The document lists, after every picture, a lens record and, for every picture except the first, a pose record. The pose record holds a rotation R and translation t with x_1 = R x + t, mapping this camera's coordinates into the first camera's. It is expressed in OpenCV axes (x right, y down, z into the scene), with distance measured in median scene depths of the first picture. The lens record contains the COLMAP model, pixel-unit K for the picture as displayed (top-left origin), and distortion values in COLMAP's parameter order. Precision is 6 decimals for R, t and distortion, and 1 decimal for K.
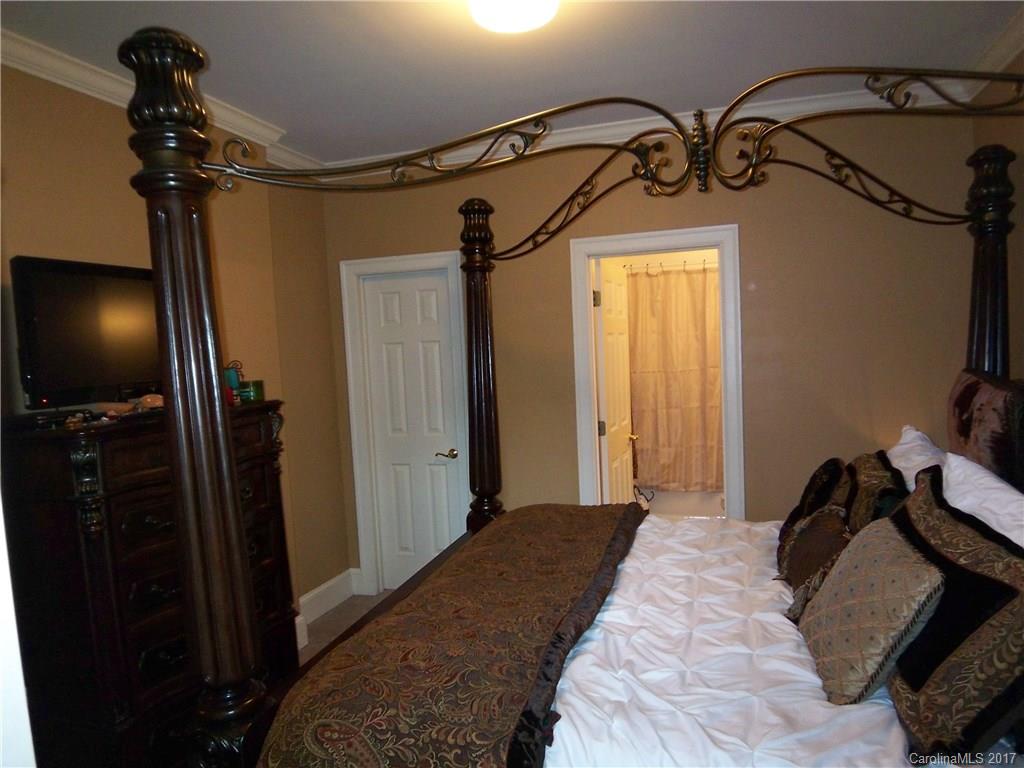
lens RADIAL K [[686.3, 0, 511.7], [0, 686.3, 393.7], [0, 0, 1]] dist [0.001691, -0.061567]
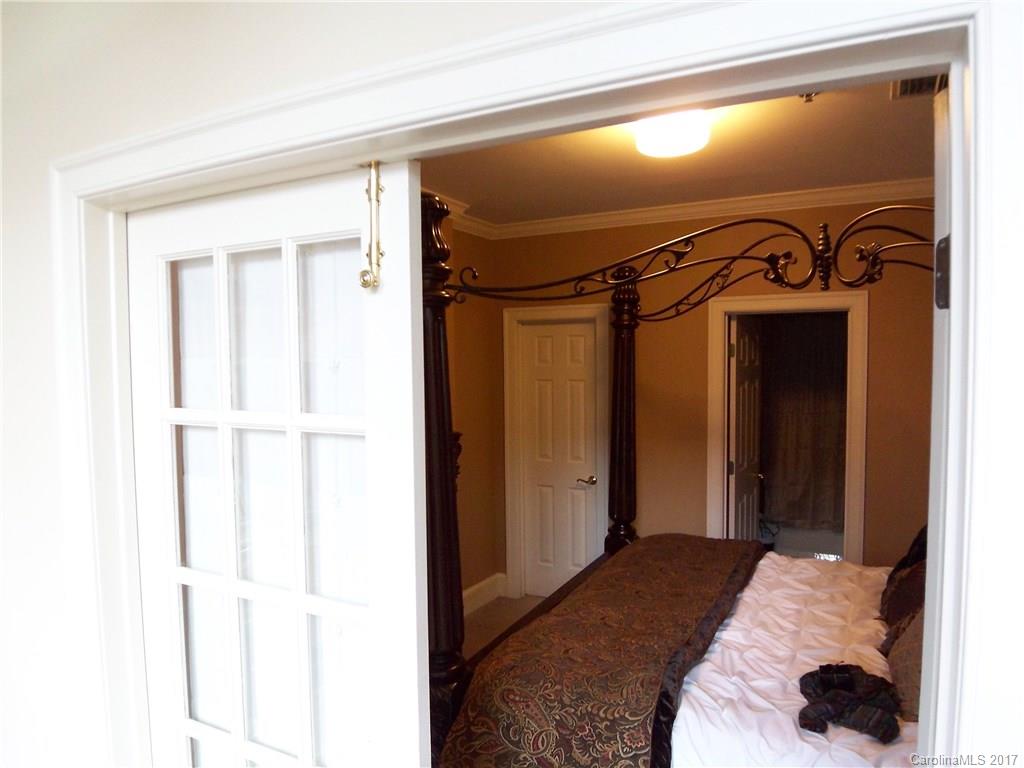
lens RADIAL K [[692.7, 0, 507.1], [0, 692.7, 386.6], [0, 0, 1]] dist [-0.003156, -0.065816]
pose [[0.981519, 0.047041, -0.185493, -0.031986], [-0.050886, 0.998576, -0.016023, -0.070033], [0.184475, 0.025166, 0.982515, -0.258731]]
